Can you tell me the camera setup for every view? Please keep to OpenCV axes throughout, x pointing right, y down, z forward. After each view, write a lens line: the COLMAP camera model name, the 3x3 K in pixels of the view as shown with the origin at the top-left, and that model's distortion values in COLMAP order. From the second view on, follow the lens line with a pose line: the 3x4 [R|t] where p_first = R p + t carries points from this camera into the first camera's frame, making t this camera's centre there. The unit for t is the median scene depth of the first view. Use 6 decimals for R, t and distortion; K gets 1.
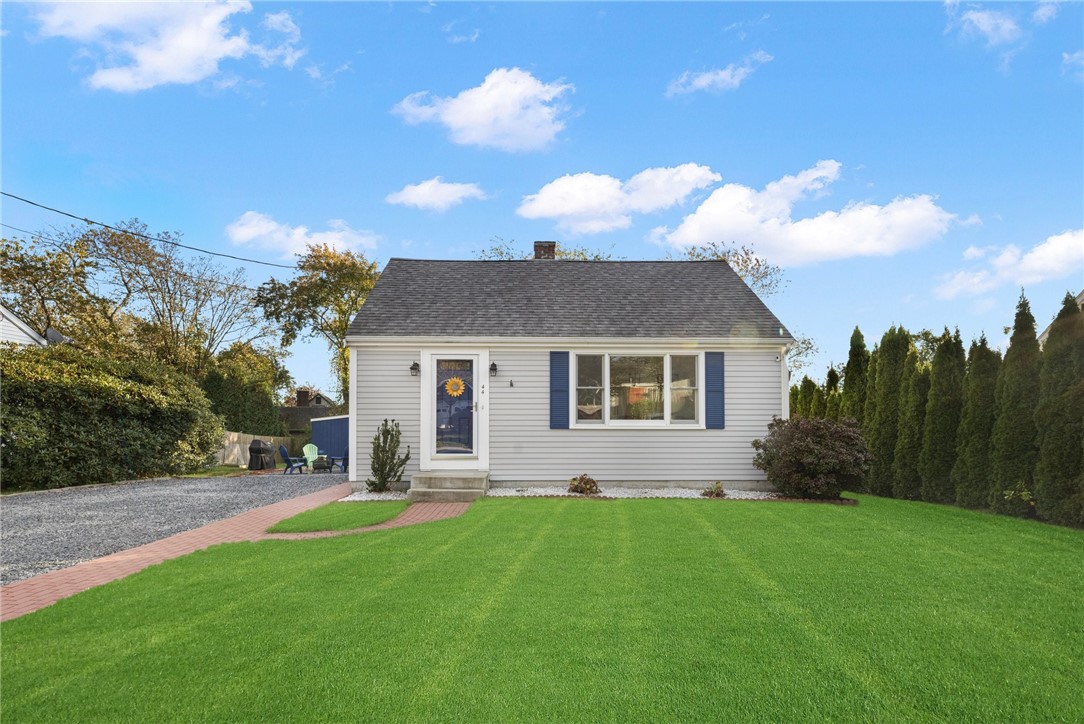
lens RADIAL K [[578.3, 0, 538.7], [0, 578.3, 413.9], [0, 0, 1]] dist [-0.004355, 0.000173]
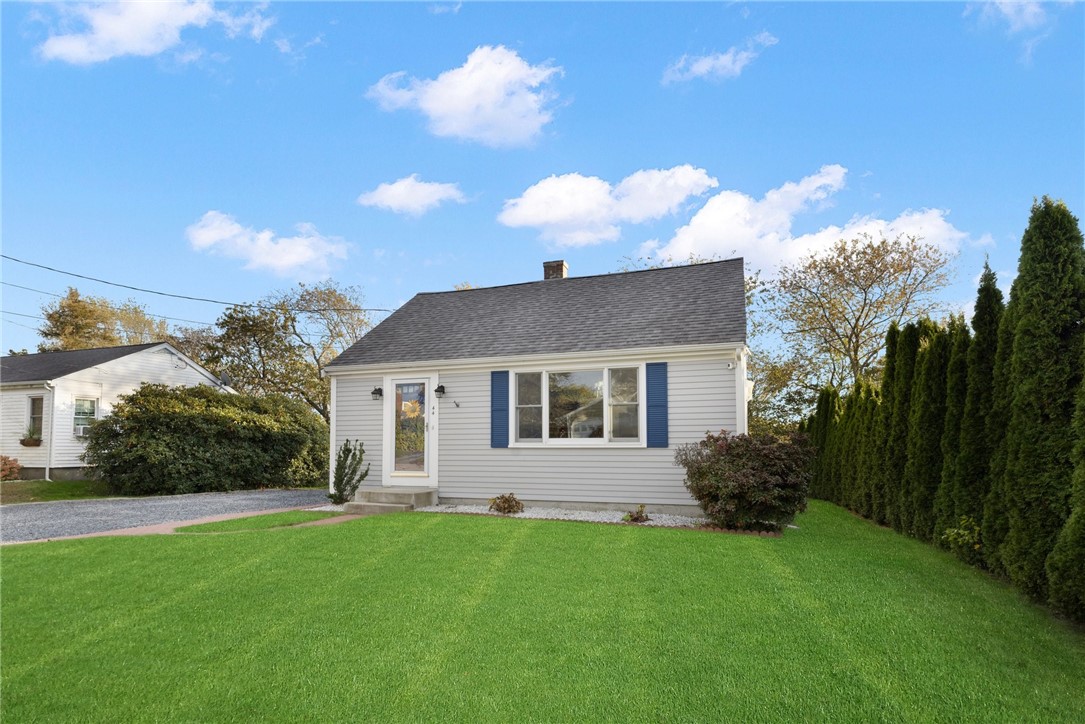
lens RADIAL K [[578.8, 0, 539.2], [0, 578.8, 414.0], [0, 0, 1]] dist [-0.004355, 0.000173]
pose [[0.931764, -0.023753, -0.362288, 0.465608], [0.010028, 0.999161, -0.039718, 0.007997], [0.362927, 0.033375, 0.931220, 0.085468]]
